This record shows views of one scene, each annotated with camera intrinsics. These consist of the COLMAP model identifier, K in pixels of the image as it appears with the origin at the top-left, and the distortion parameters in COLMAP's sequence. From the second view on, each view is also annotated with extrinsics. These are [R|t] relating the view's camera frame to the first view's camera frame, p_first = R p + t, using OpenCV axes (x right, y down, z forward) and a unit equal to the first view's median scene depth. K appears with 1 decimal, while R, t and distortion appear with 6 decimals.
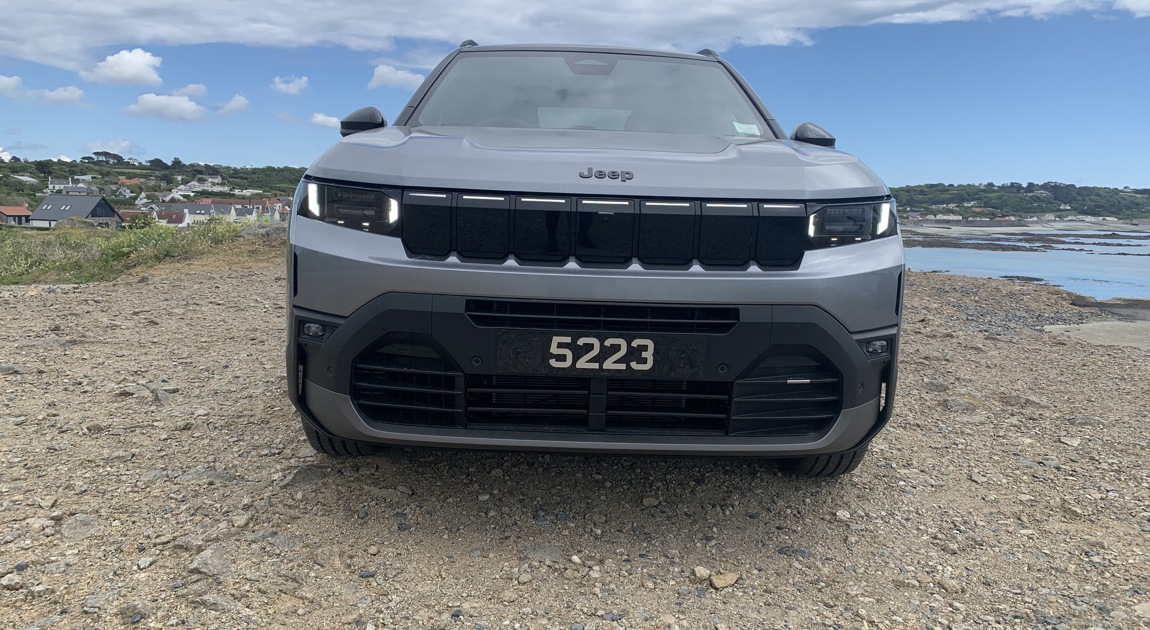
lens RADIAL K [[1053.1, 0, 580.1], [0, 1053.1, 304.1], [0, 0, 1]] dist [0.049029, 0.000000]
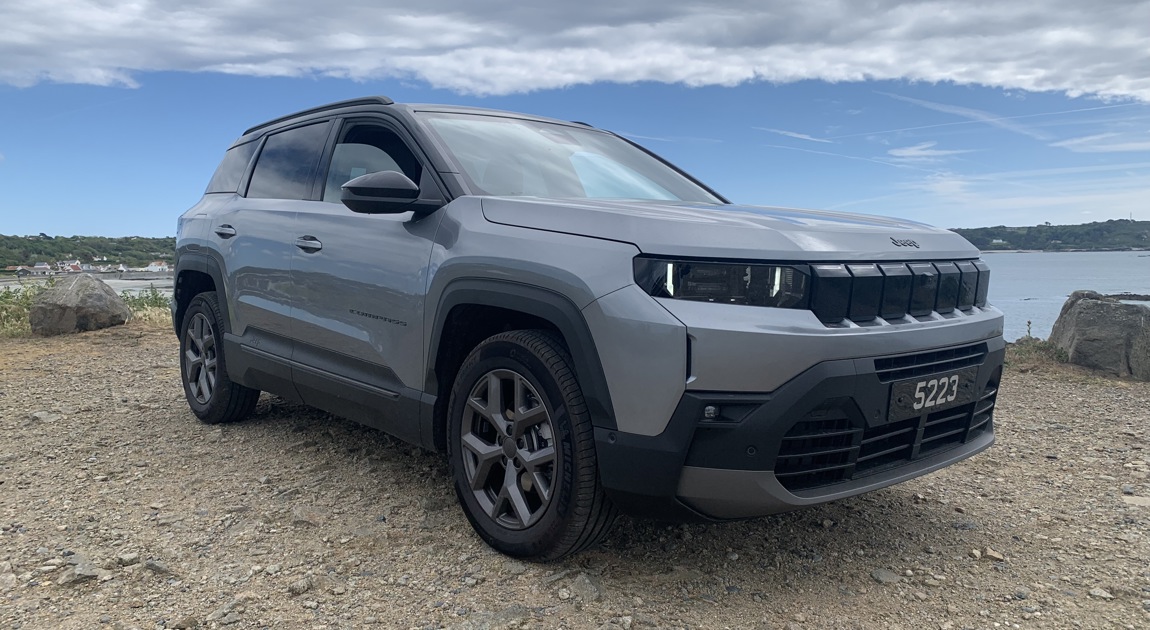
lens RADIAL K [[1053.1, 0, 572.8], [0, 1053.1, 324.7], [0, 0, 1]] dist [0.049029, 0.000000]
pose [[0.701885, -0.091141, 0.706436, -1.083621], [0.106257, 0.994080, 0.022679, -0.097043], [-0.704321, 0.059146, 0.707414, 0.435867]]
